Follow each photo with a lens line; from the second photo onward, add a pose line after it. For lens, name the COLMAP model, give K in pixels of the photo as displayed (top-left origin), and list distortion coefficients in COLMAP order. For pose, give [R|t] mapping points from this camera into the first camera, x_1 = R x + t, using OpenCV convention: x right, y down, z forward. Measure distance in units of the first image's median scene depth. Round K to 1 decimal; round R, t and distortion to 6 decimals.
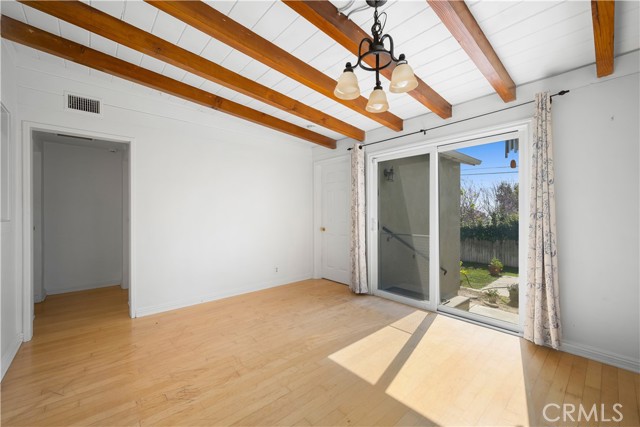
lens RADIAL K [[257.9, 0, 320.0], [0, 257.9, 213.5], [0, 0, 1]] dist [0.000108, -0.000024]
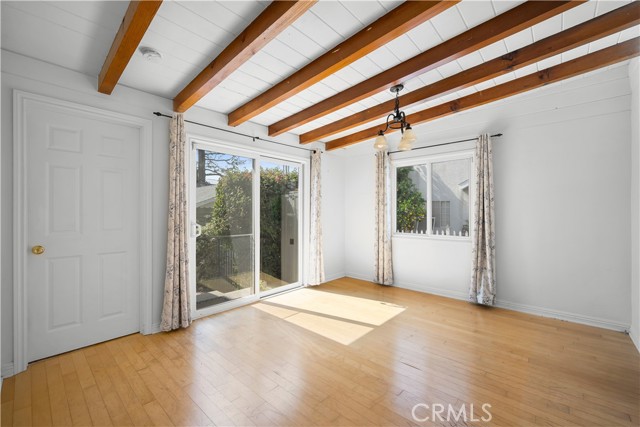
lens RADIAL K [[263.6, 0, 320.0], [0, 263.6, 213.5], [0, 0, 1]] dist [-0.000467, -0.000087]
pose [[-0.114289, 0.003988, 0.993440, -0.834230], [-0.000794, 0.999991, -0.004105, 0.000194], [-0.993447, -0.001258, -0.114285, 0.963866]]
